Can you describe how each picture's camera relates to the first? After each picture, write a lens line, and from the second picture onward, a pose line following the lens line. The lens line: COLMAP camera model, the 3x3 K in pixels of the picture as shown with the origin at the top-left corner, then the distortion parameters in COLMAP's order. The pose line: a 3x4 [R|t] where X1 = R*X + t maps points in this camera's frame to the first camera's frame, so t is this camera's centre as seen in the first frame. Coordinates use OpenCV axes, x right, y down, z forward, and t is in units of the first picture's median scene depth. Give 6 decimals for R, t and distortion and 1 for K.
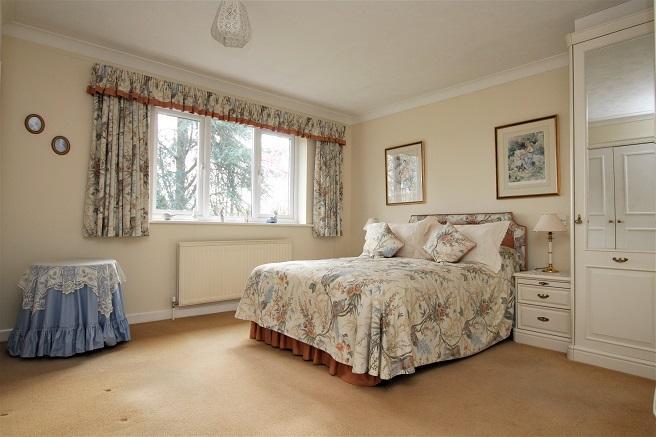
lens RADIAL K [[403.3, 0, 328.0], [0, 403.3, 218.5], [0, 0, 1]] dist [-0.004363, -0.000658]
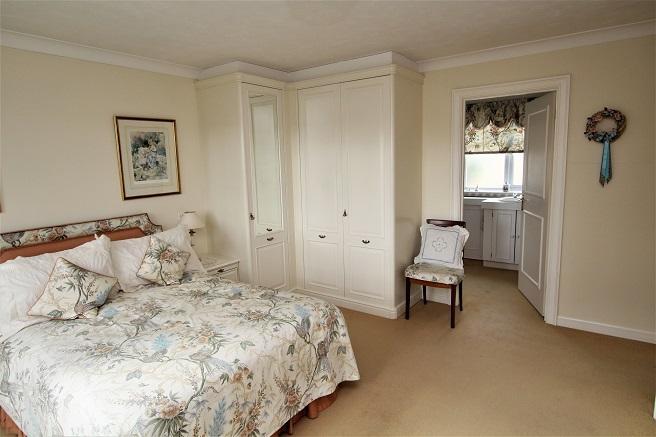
lens RADIAL K [[403.3, 0, 328.0], [0, 403.3, 218.5], [0, 0, 1]] dist [-0.004363, -0.000658]
pose [[-0.266030, -0.155998, 0.951258, -0.592253], [-0.012044, 0.987279, 0.158538, -0.164439], [-0.963890, 0.030719, -0.264525, 0.856517]]
